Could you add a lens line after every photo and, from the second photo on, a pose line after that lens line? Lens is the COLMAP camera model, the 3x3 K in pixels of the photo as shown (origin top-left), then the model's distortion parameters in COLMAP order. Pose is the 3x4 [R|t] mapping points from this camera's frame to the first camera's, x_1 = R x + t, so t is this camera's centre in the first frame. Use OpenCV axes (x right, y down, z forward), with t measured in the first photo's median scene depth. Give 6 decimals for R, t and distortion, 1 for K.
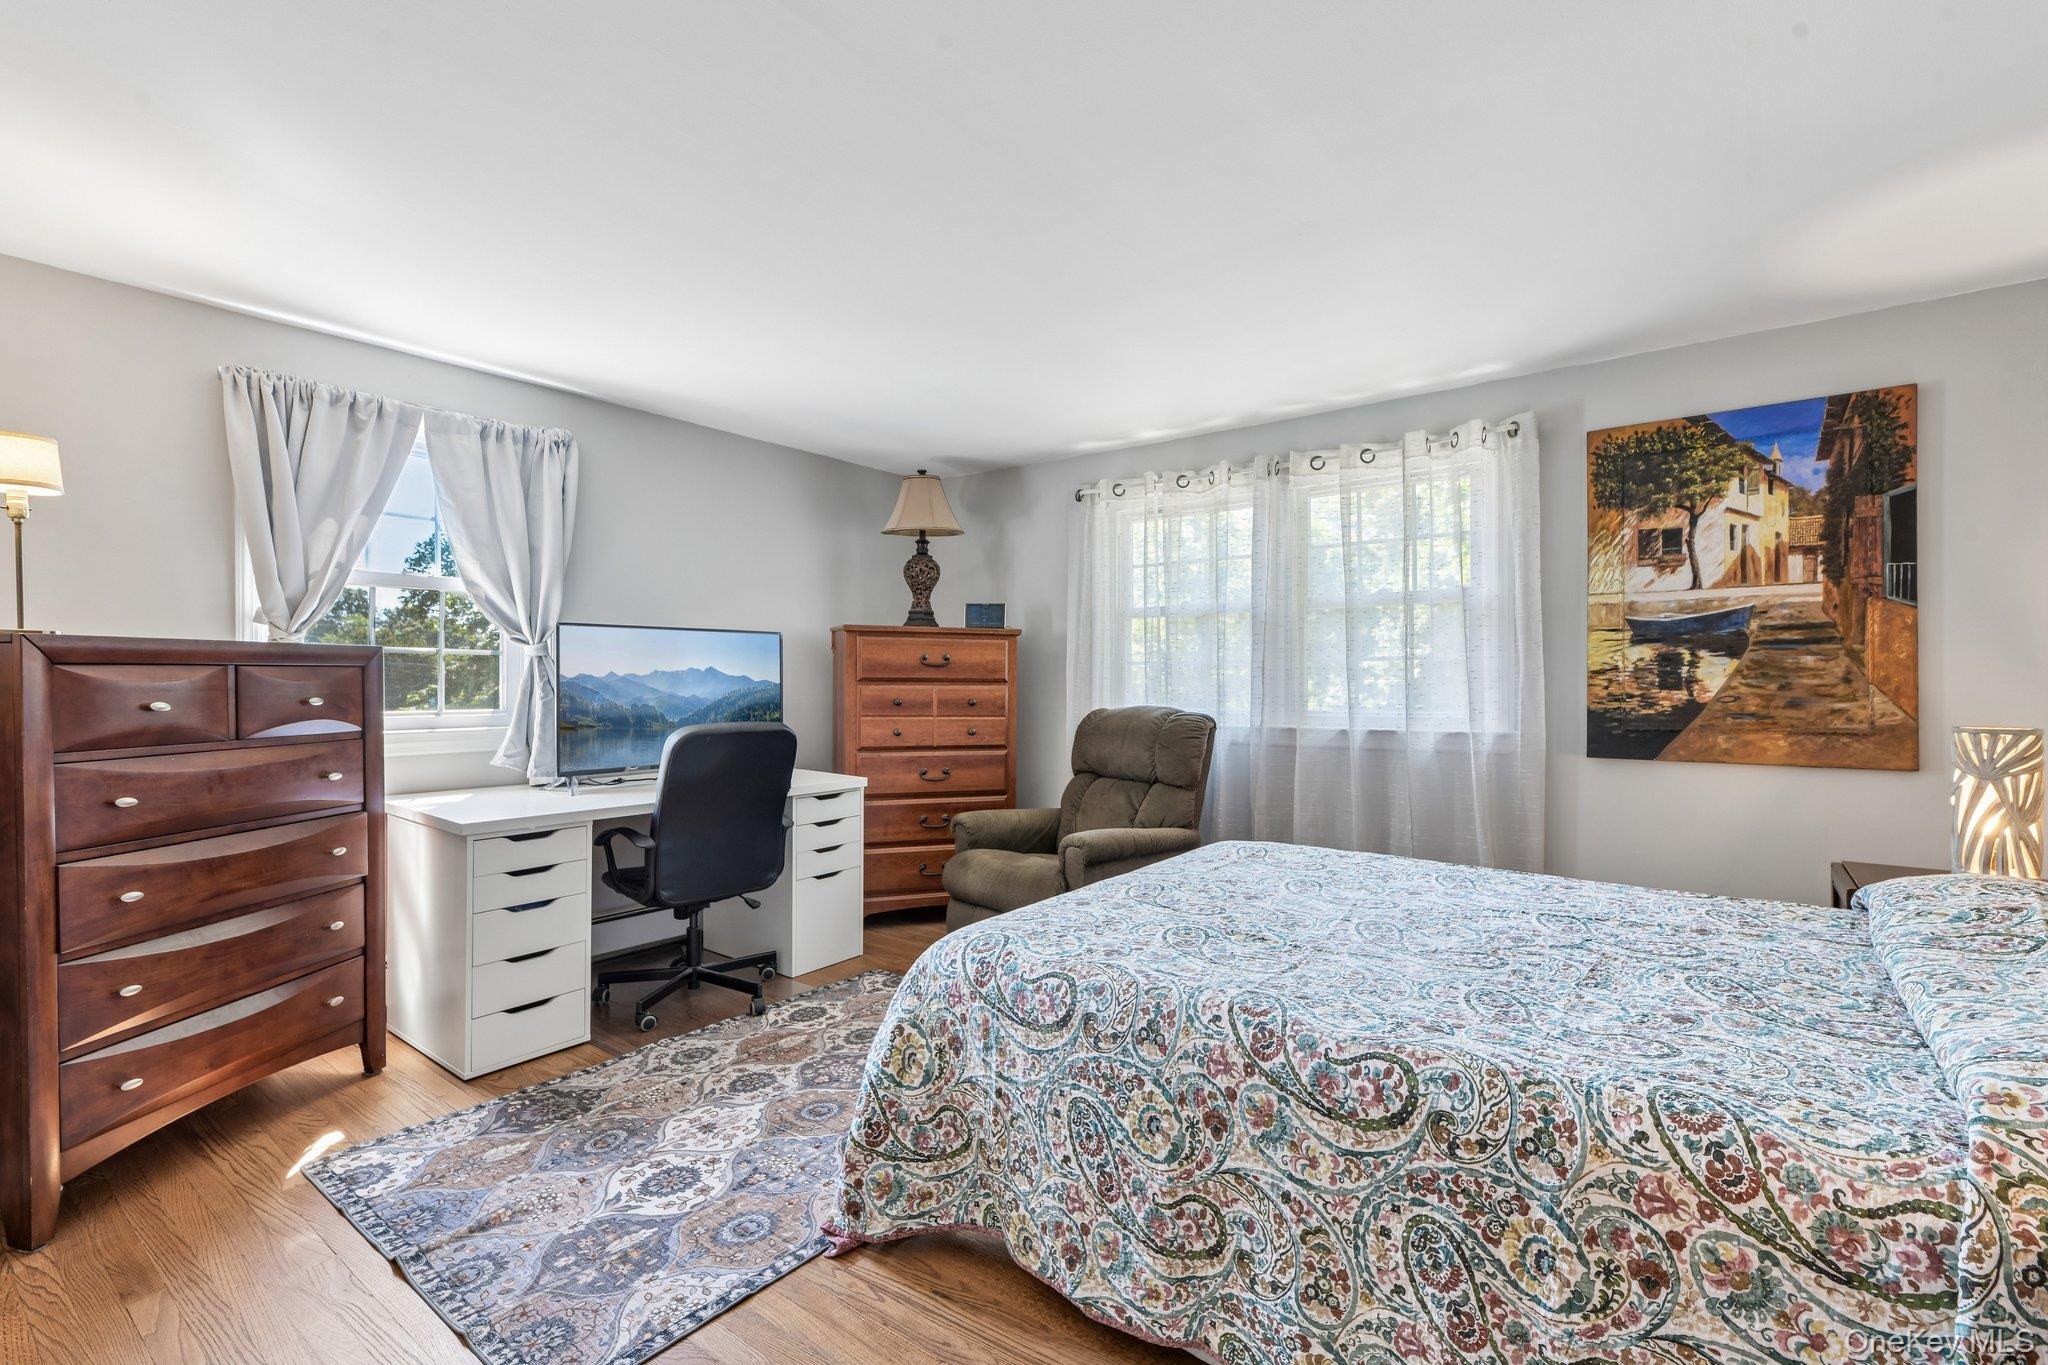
lens RADIAL K [[923.1, 0, 1028.6], [0, 923.1, 695.1], [0, 0, 1]] dist [0.007423, -0.000505]
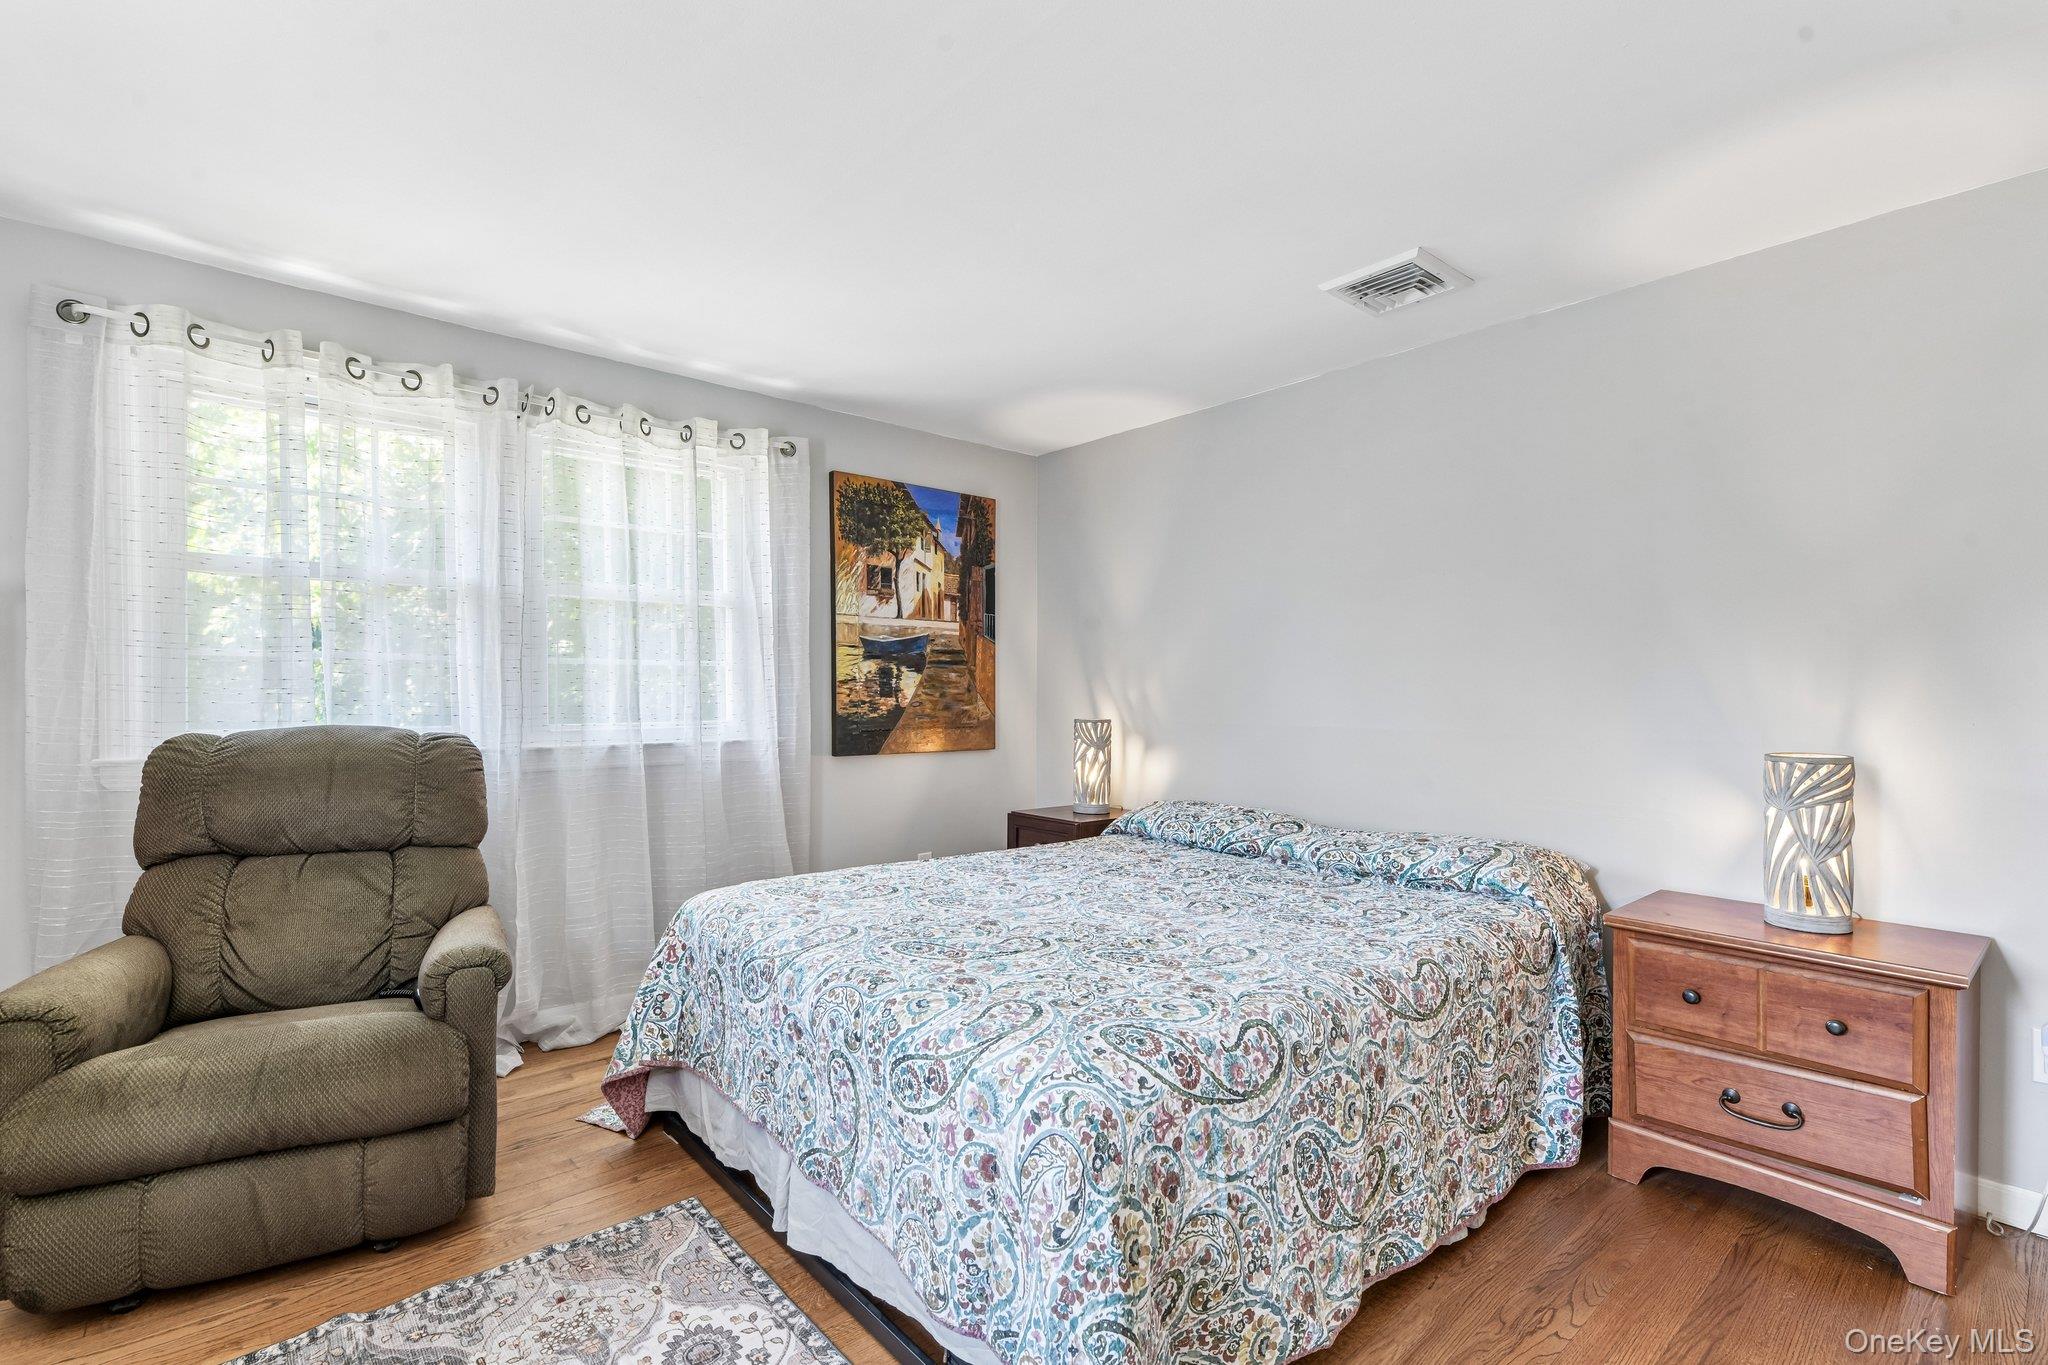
lens RADIAL K [[923.1, 0, 1028.6], [0, 923.1, 695.1], [0, 0, 1]] dist [0.007423, -0.000505]
pose [[0.201395, -0.001584, 0.979509, -0.498902], [0.003896, 0.999992, 0.000816, -0.008981], [-0.979502, 0.003652, 0.201399, 0.581648]]
